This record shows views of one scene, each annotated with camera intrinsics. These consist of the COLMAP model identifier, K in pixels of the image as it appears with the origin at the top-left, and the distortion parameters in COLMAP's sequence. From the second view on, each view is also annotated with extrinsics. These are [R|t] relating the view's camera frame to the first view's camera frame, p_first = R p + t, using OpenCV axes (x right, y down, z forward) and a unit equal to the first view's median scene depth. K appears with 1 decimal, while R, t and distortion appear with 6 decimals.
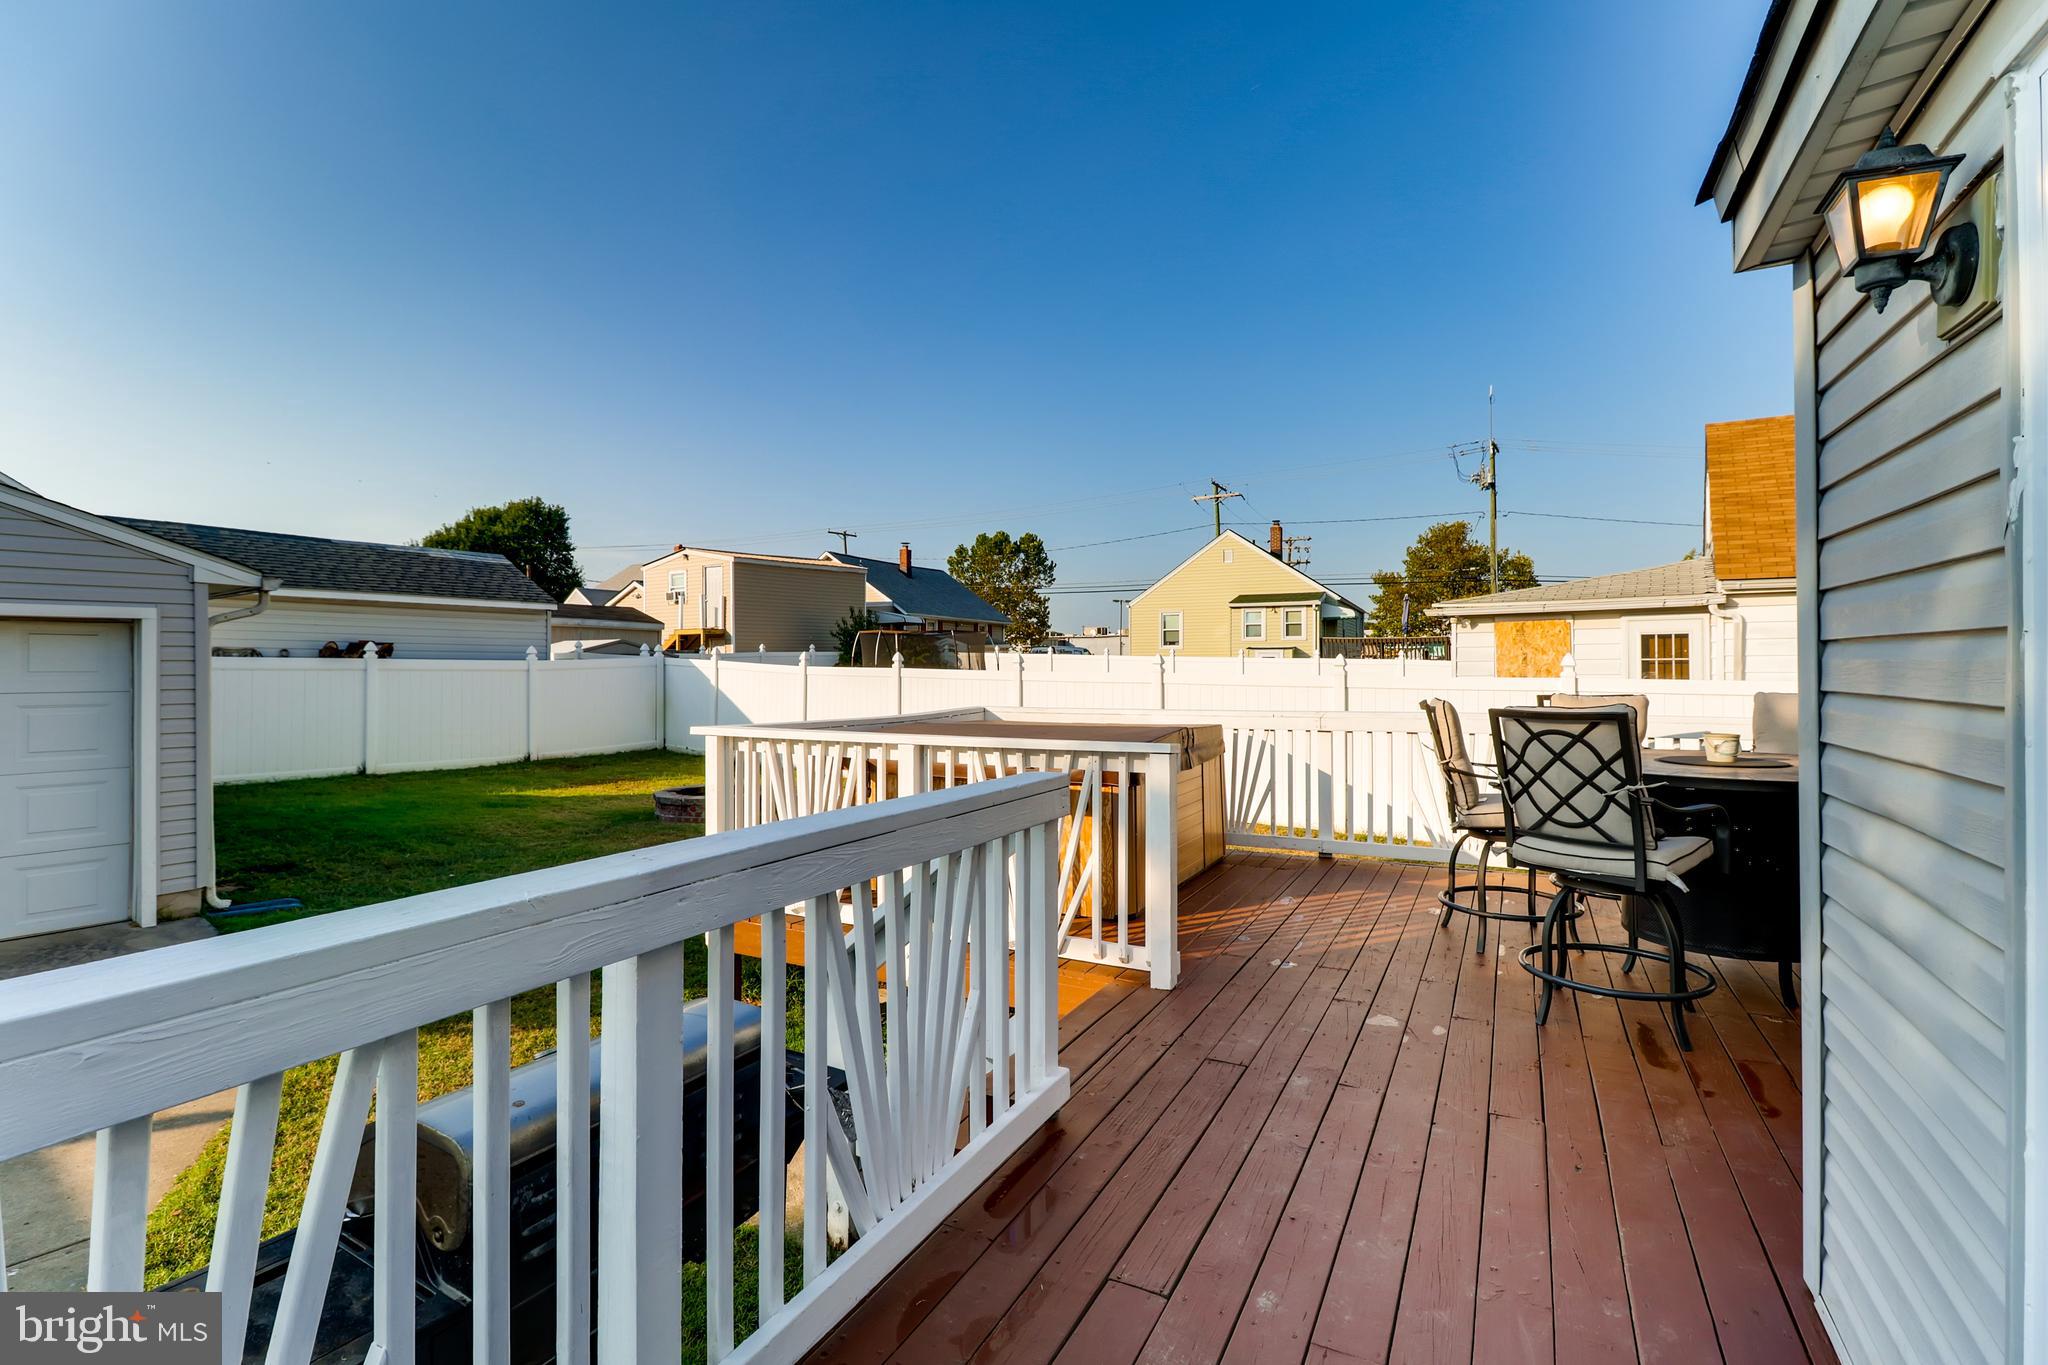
lens RADIAL K [[943.5, 0, 1027.7], [0, 943.5, 665.6], [0, 0, 1]] dist [0.021322, -0.013877]
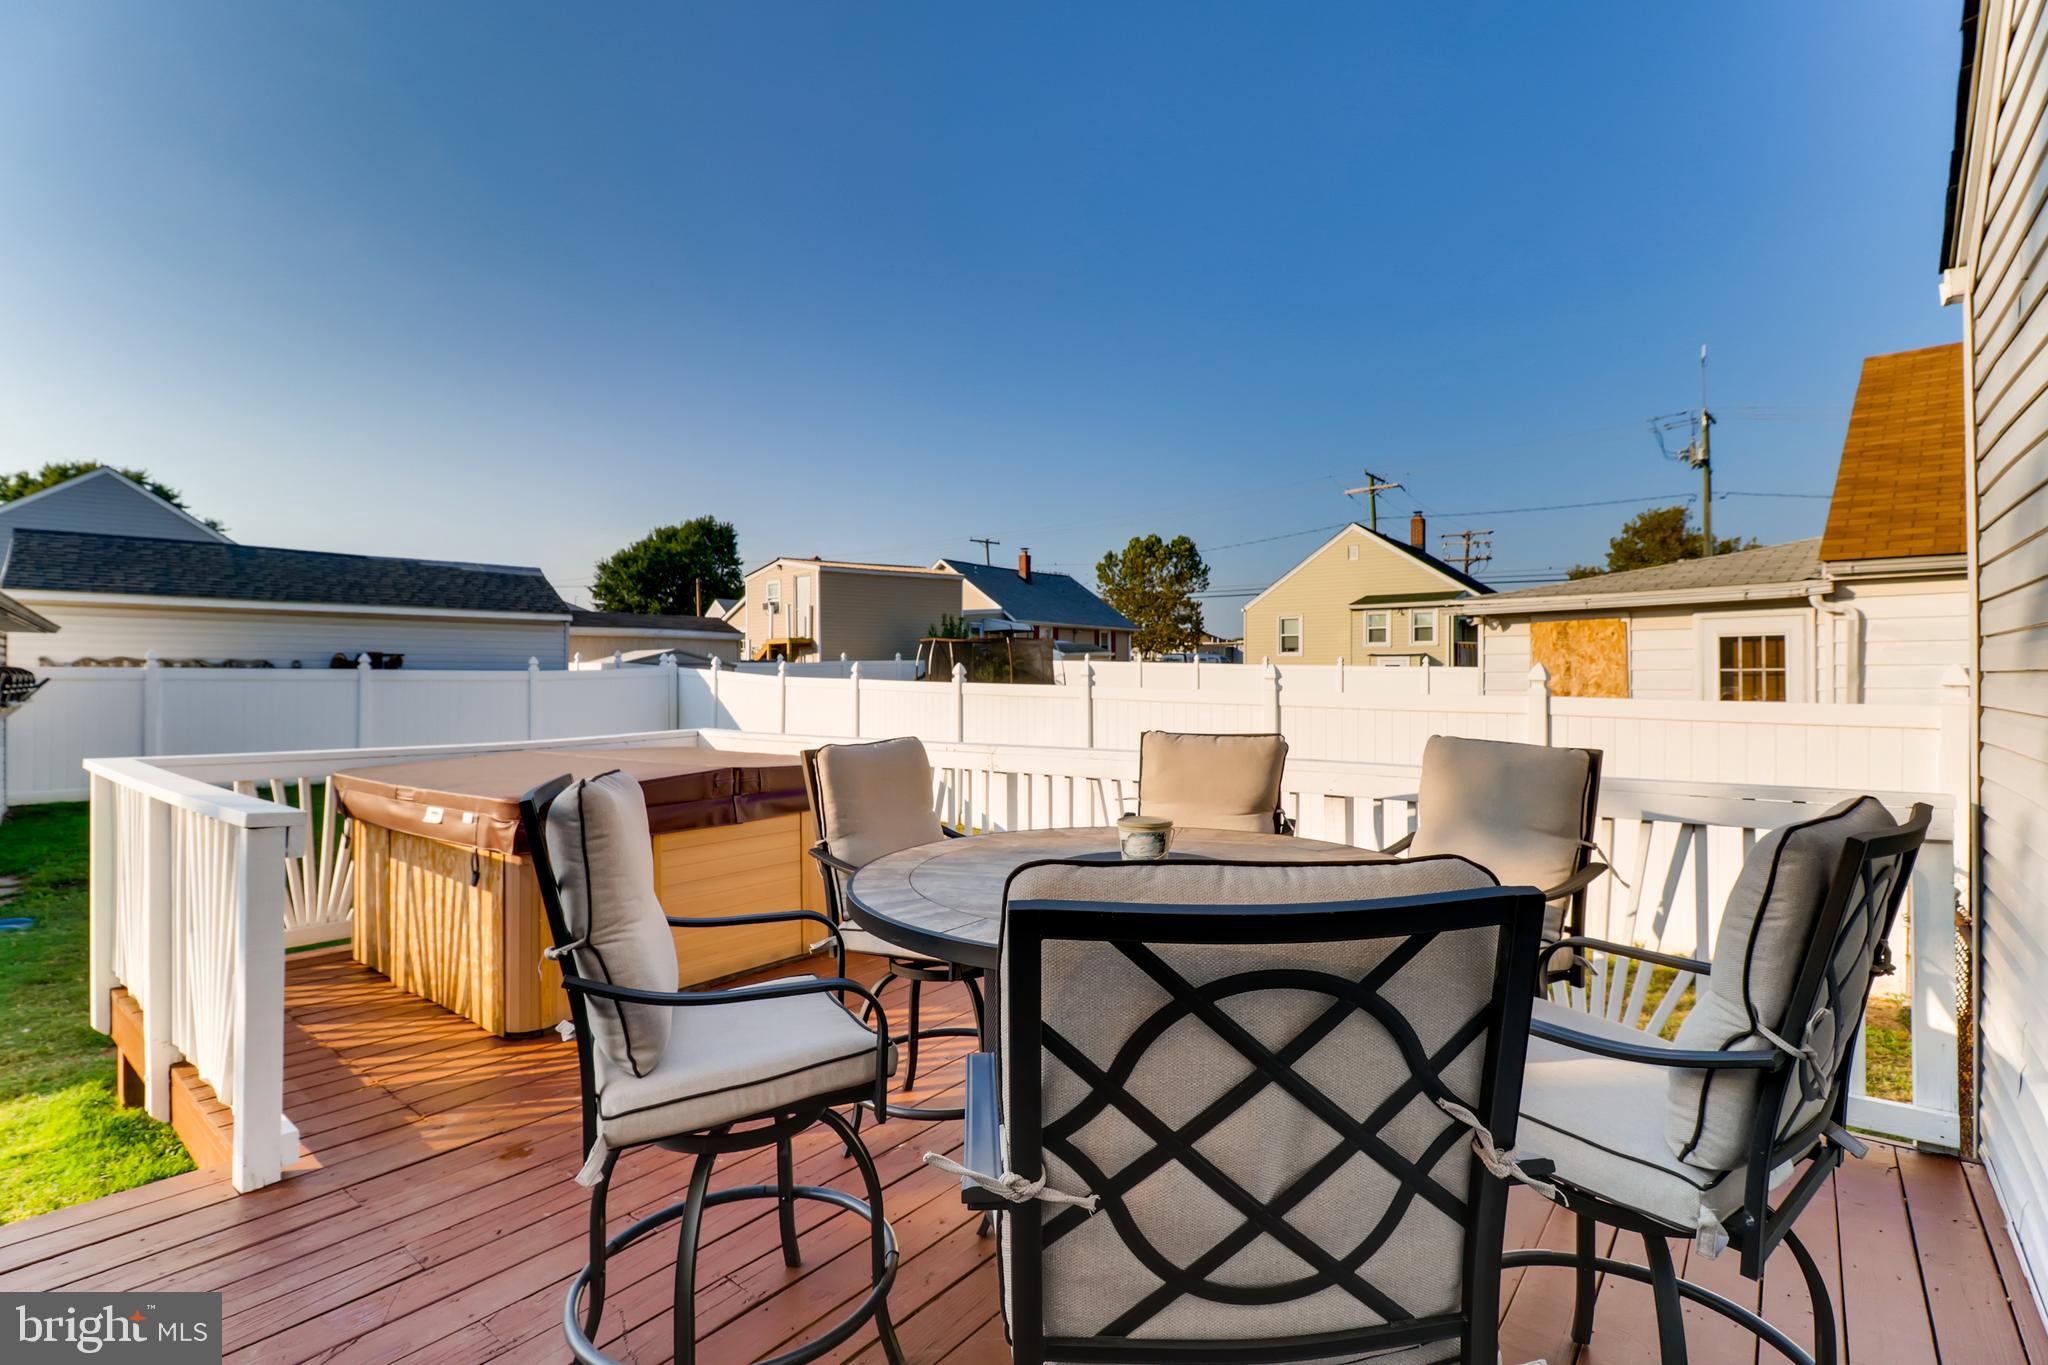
lens RADIAL K [[943.5, 0, 1027.7], [0, 943.5, 665.6], [0, 0, 1]] dist [0.021322, -0.013877]
pose [[0.978862, -0.001497, -0.204514, 0.093948], [0.000021, 0.999974, -0.007219, -0.001677], [0.204520, 0.007063, 0.978837, 0.054547]]
